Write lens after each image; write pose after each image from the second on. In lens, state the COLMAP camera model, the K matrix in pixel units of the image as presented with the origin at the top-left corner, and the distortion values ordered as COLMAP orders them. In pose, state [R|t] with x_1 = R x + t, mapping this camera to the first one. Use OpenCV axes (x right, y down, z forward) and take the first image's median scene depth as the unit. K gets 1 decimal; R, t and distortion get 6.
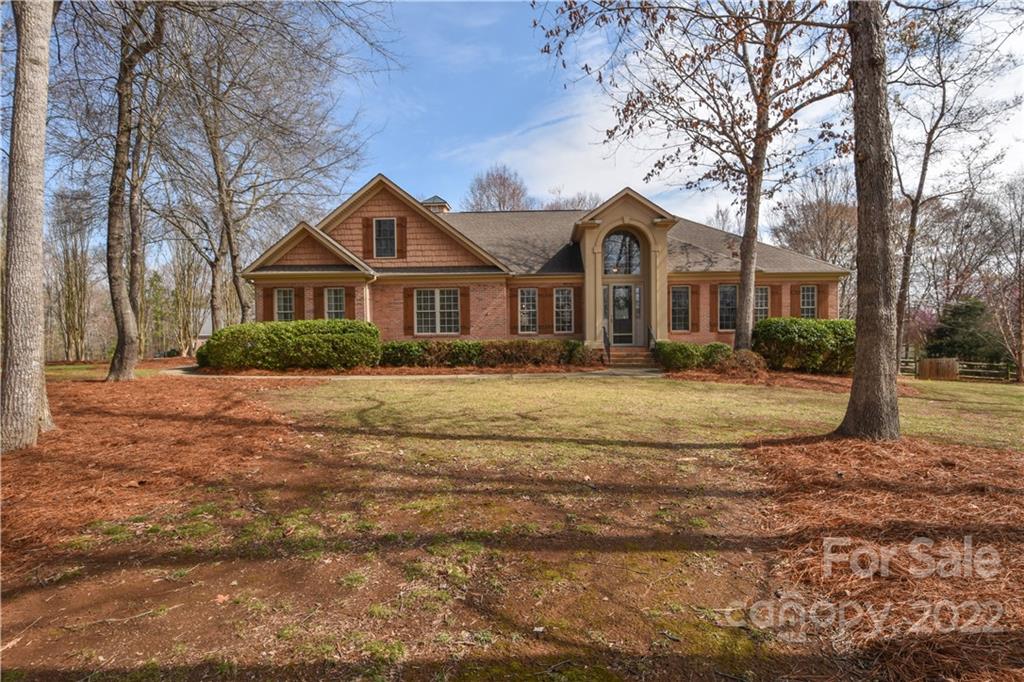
lens RADIAL K [[471.8, 0, 512.0], [0, 471.8, 339.9], [0, 0, 1]] dist [-0.000122, -0.000002]
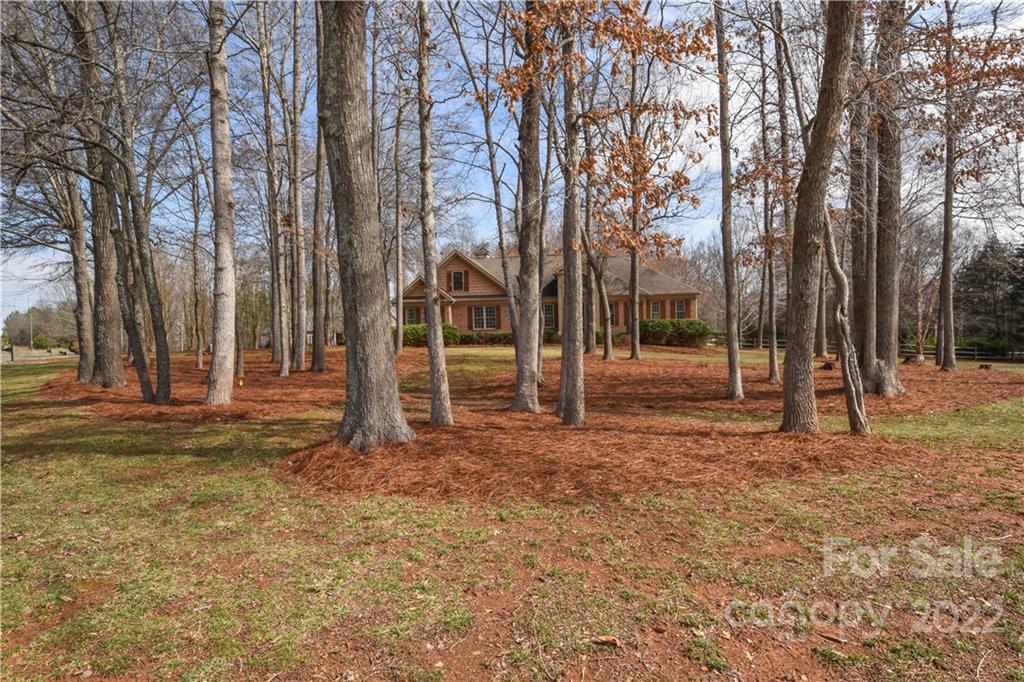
lens RADIAL K [[559.9, 0, 512.1], [0, 559.9, 341.4], [0, 0, 1]] dist [0.000020, 0.000000]
pose [[0.994796, -0.013426, -0.101002, 0.192564], [0.014693, 0.999822, 0.011814, 0.012853], [0.100825, -0.013236, 0.994816, -1.325896]]
